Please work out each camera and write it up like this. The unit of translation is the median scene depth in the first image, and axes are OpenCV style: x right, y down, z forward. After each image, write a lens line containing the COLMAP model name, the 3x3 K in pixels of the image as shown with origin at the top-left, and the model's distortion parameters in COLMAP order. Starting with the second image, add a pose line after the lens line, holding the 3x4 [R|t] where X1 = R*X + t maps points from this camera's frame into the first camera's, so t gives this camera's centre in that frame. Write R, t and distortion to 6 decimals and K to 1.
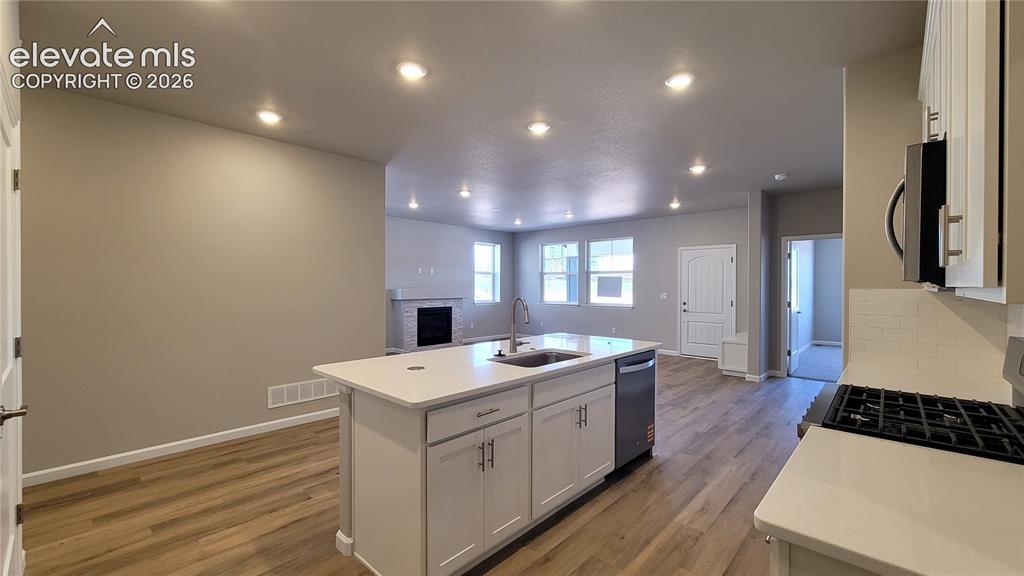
lens RADIAL K [[415.5, 0, 515.4], [0, 415.5, 287.0], [0, 0, 1]] dist [-0.000817, -0.001165]
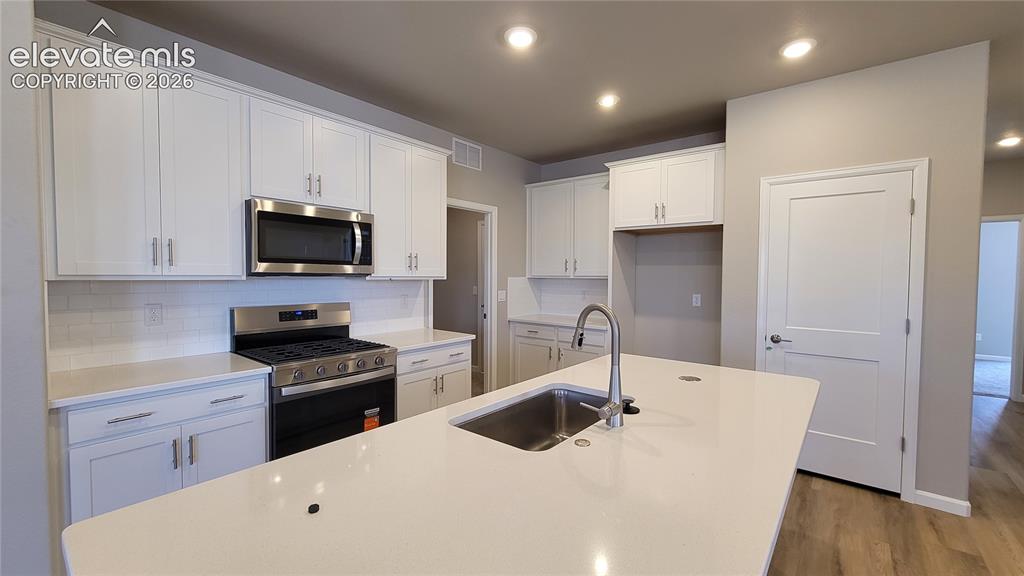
lens RADIAL K [[415.5, 0, 512.5], [0, 415.5, 290.5], [0, 0, 1]] dist [-0.000817, -0.001165]
pose [[-0.998170, -0.006813, -0.060089, 0.049459], [-0.009505, 0.998958, 0.044636, -0.006643], [0.059722, 0.045126, -0.997195, 0.499066]]
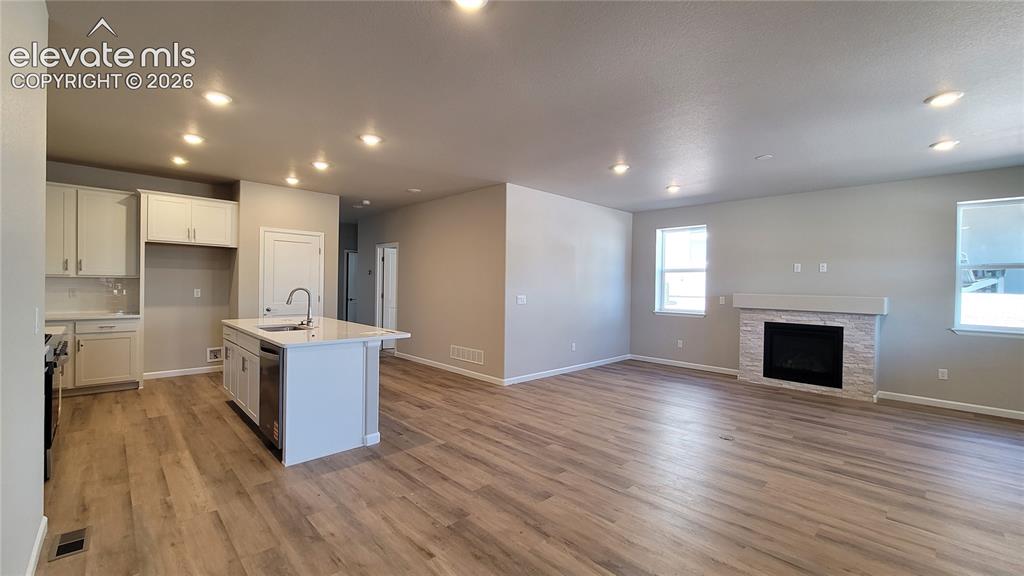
lens RADIAL K [[415.5, 0, 515.9], [0, 415.5, 289.4], [0, 0, 1]] dist [-0.000817, -0.001165]
pose [[-0.050802, 0.005920, -0.998691, 0.484801], [-0.021757, 0.999739, 0.007033, 0.000335], [0.998472, 0.022086, -0.050660, 0.613786]]
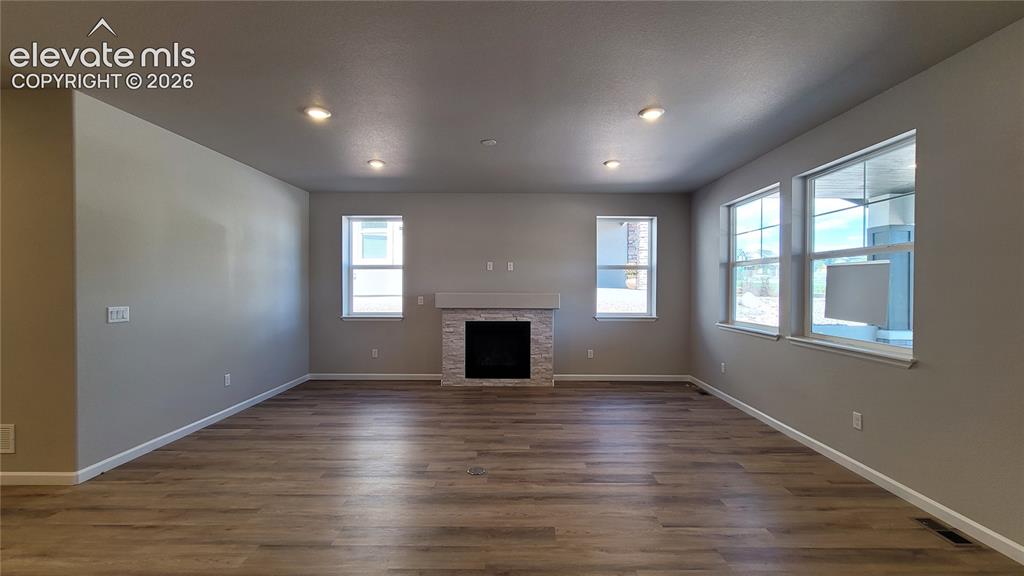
lens RADIAL K [[415.5, 0, 515.7], [0, 415.5, 288.3], [0, 0, 1]] dist [-0.000817, -0.001165]
pose [[0.677900, 0.001972, -0.735151, 0.317992], [-0.004372, 0.999990, -0.001349, -0.002573], [0.735141, 0.004128, 0.677902, 0.598335]]
